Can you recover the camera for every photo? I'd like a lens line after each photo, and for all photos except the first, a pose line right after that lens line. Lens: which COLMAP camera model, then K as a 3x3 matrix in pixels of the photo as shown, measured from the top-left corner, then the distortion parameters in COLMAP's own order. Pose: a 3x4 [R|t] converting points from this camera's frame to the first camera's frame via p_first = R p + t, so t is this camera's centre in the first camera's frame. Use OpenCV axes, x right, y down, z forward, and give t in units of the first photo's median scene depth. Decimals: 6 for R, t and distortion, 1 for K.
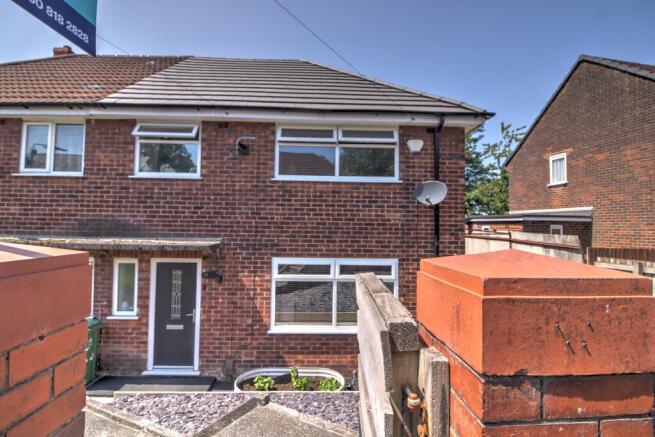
lens RADIAL K [[306.6, 0, 326.5], [0, 306.6, 218.9], [0, 0, 1]] dist [-0.013274, -0.001089]
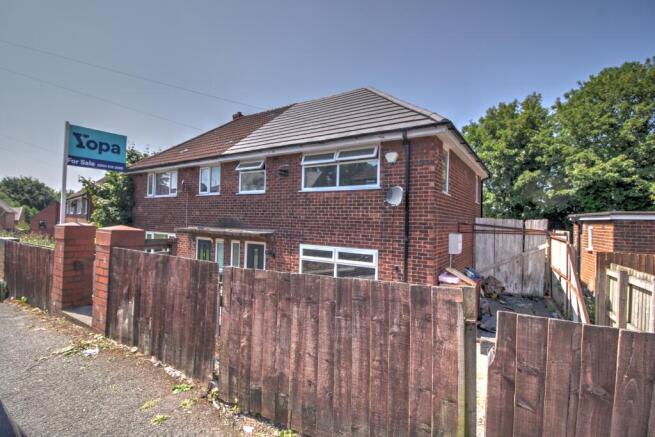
lens RADIAL K [[306.6, 0, 328.1], [0, 306.6, 220.8], [0, 0, 1]] dist [-0.013274, -0.001089]
pose [[0.818030, 0.005493, -0.575149, 0.787671], [0.002116, 0.999919, 0.012558, -0.004511], [0.575172, -0.011490, 0.817952, -0.135924]]
